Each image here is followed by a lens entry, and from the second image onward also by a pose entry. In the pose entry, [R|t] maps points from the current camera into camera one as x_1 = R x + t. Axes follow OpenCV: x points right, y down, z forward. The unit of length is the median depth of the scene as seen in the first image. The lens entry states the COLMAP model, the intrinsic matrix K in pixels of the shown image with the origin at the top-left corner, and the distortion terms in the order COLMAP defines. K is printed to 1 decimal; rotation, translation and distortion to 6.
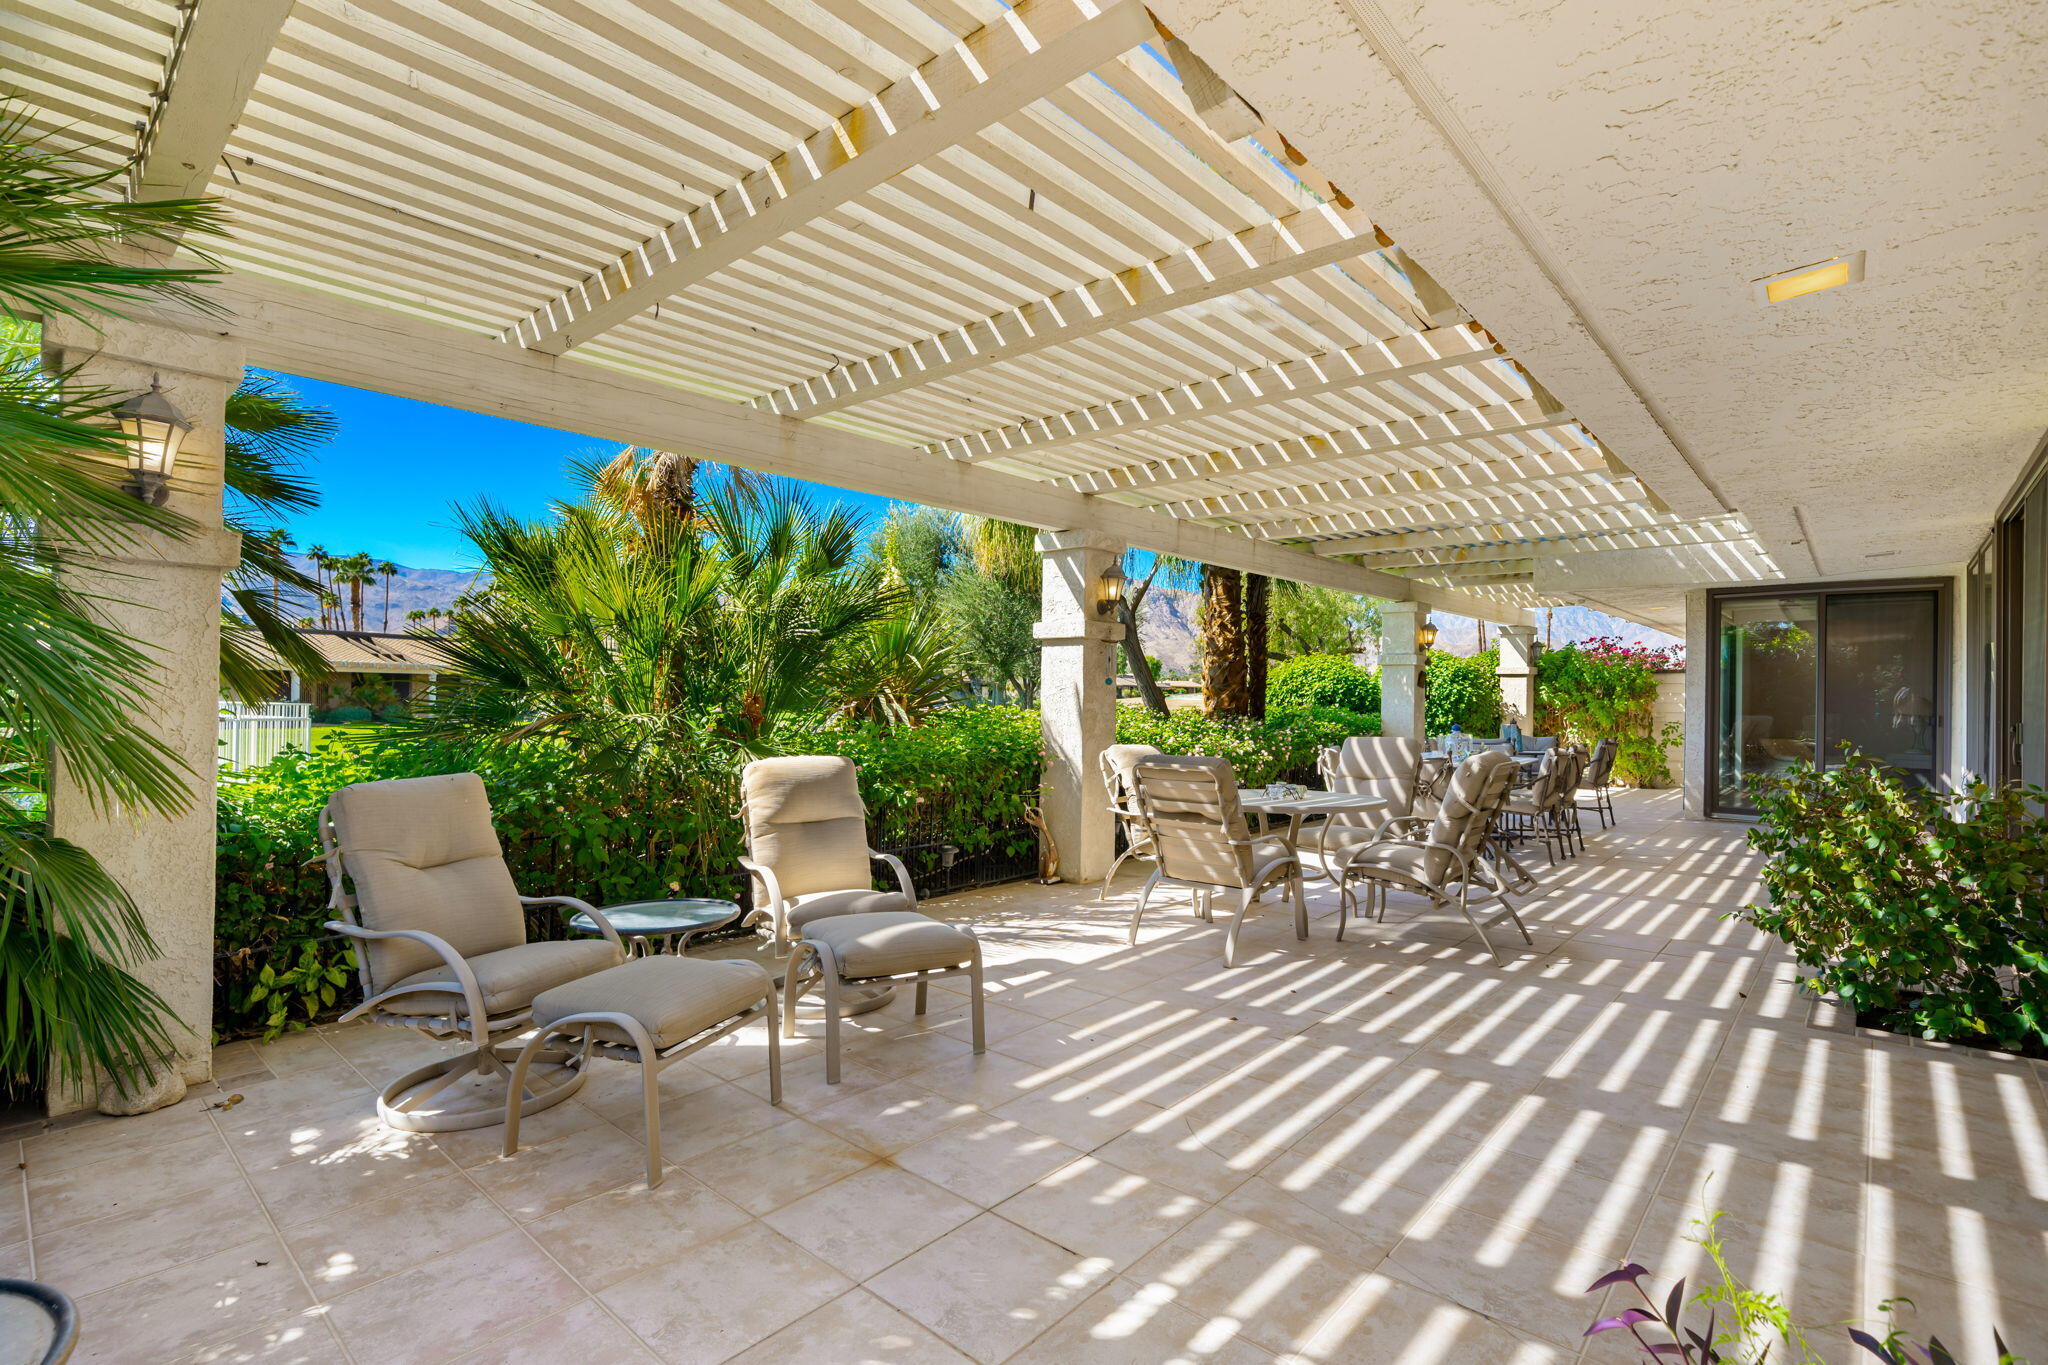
lens RADIAL K [[938.0, 0, 1024.0], [0, 938.0, 682.5], [0, 0, 1]] dist [0.000289, -0.000103]
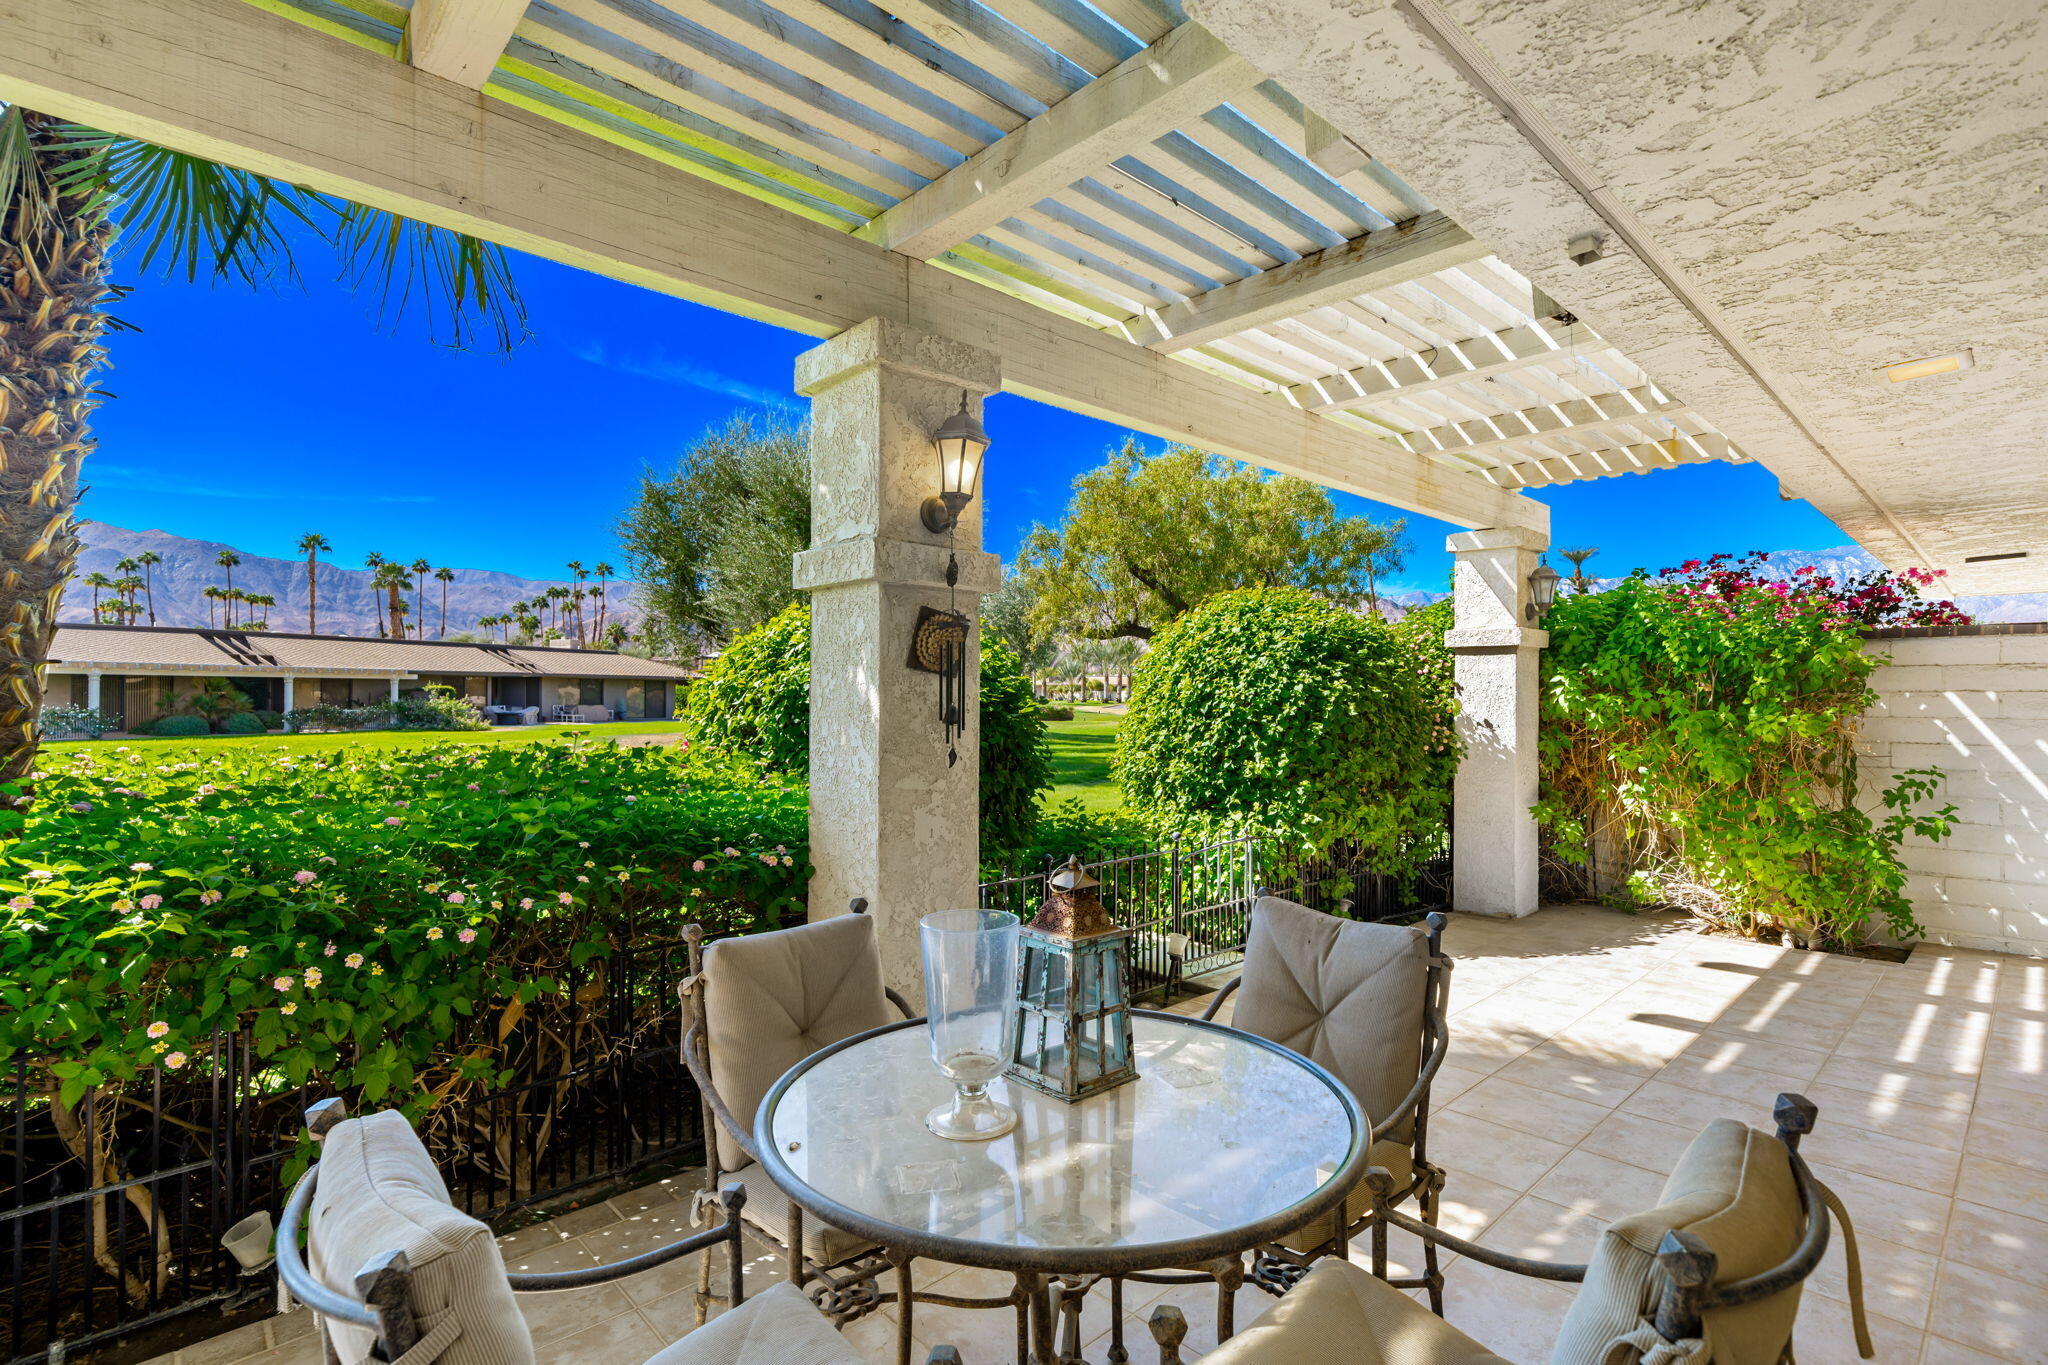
lens RADIAL K [[938.0, 0, 1024.0], [0, 938.0, 682.5], [0, 0, 1]] dist [0.000289, -0.000103]
pose [[0.995750, -0.007456, -0.091795, 0.372366], [0.007338, 0.999972, -0.001619, 0.006033], [0.091805, 0.000939, 0.995777, 0.594460]]
